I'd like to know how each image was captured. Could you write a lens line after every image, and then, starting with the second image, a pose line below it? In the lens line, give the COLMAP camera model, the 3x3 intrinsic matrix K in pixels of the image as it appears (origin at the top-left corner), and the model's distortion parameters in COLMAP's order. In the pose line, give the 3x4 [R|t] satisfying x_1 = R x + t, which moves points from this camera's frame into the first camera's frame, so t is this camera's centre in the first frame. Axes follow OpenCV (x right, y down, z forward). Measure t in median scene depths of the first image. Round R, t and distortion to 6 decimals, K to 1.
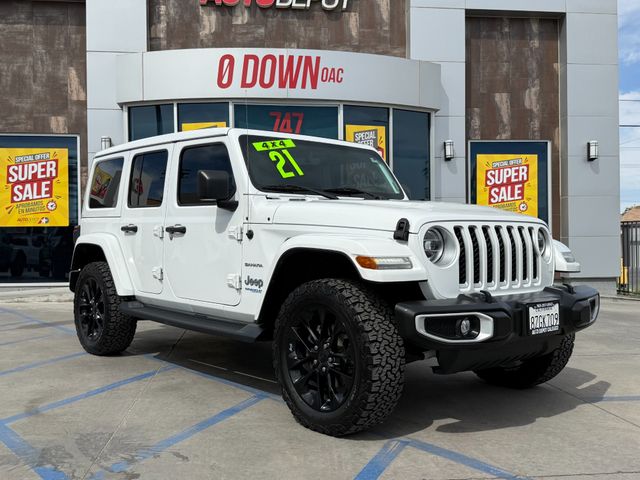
lens RADIAL K [[656.7, 0, 317.9], [0, 656.7, 242.4], [0, 0, 1]] dist [0.200060, -0.447708]
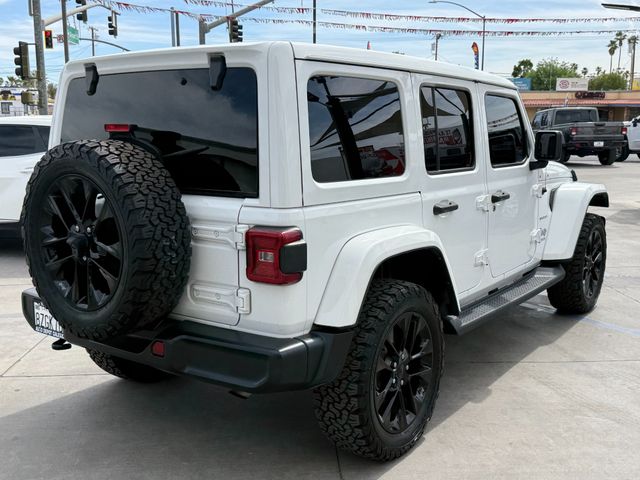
lens RADIAL K [[706.4, 0, 318.7], [0, 706.4, 240.9], [0, 0, 1]] dist [0.205758, -0.478376]
pose [[-0.252615, -0.162034, 0.953903, -0.443490], [0.007991, 0.985495, 0.169517, -0.051526], [-0.967534, 0.050445, -0.247656, 0.633316]]
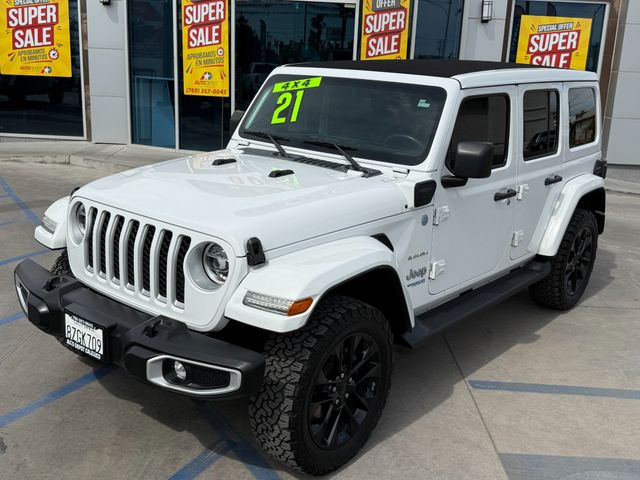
lens RADIAL K [[675.9, 0, 320.8], [0, 675.9, 240.7], [0, 0, 1]] dist [0.185826, -0.399189]
pose [[0.992510, 0.079156, -0.093054, 0.100369], [-0.052557, 0.964264, 0.259678, -0.079808], [0.110283, -0.252842, 0.961202, 0.032866]]
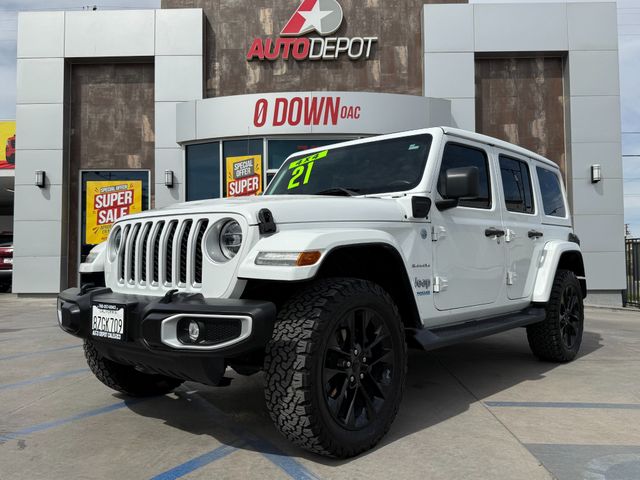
lens RADIAL K [[535.7, 0, 319.2], [0, 535.7, 241.7], [0, 0, 1]] dist [0.194908, -0.438065]
pose [[0.989402, -0.003992, -0.145145, 0.105469], [-0.001488, 0.999291, -0.037623, 0.010631], [0.145192, 0.037440, 0.988695, 0.062492]]
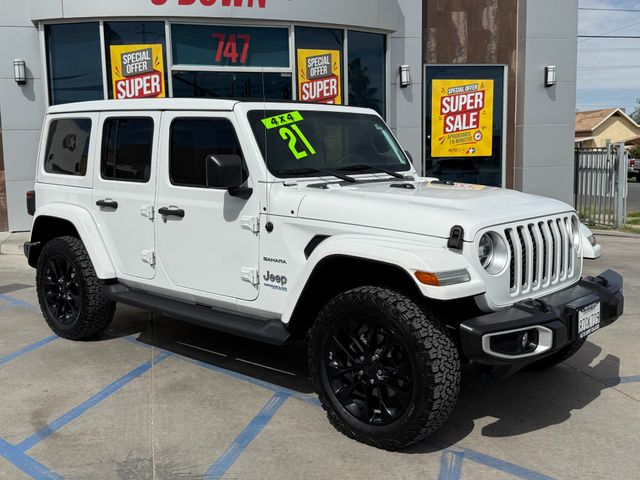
lens RADIAL K [[706.4, 0, 318.7], [0, 706.4, 240.9], [0, 0, 1]] dist [0.205758, -0.478376]
pose [[0.991499, -0.024967, 0.127695, -0.061719], [0.008300, 0.991554, 0.129427, -0.045972], [-0.129848, -0.127267, 0.983332, 0.005736]]
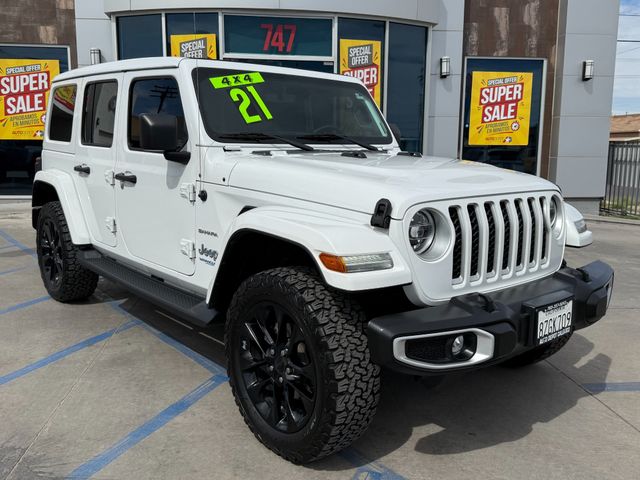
lens RADIAL K [[585.5, 0, 320.2], [0, 585.5, 239.0], [0, 0, 1]] dist [0.152291, -0.308741]
pose [[0.999869, 0.016128, 0.001343, 0.016977], [-0.016131, 0.986564, 0.162578, -0.031083], [0.001297, -0.162579, 0.986695, 0.098579]]
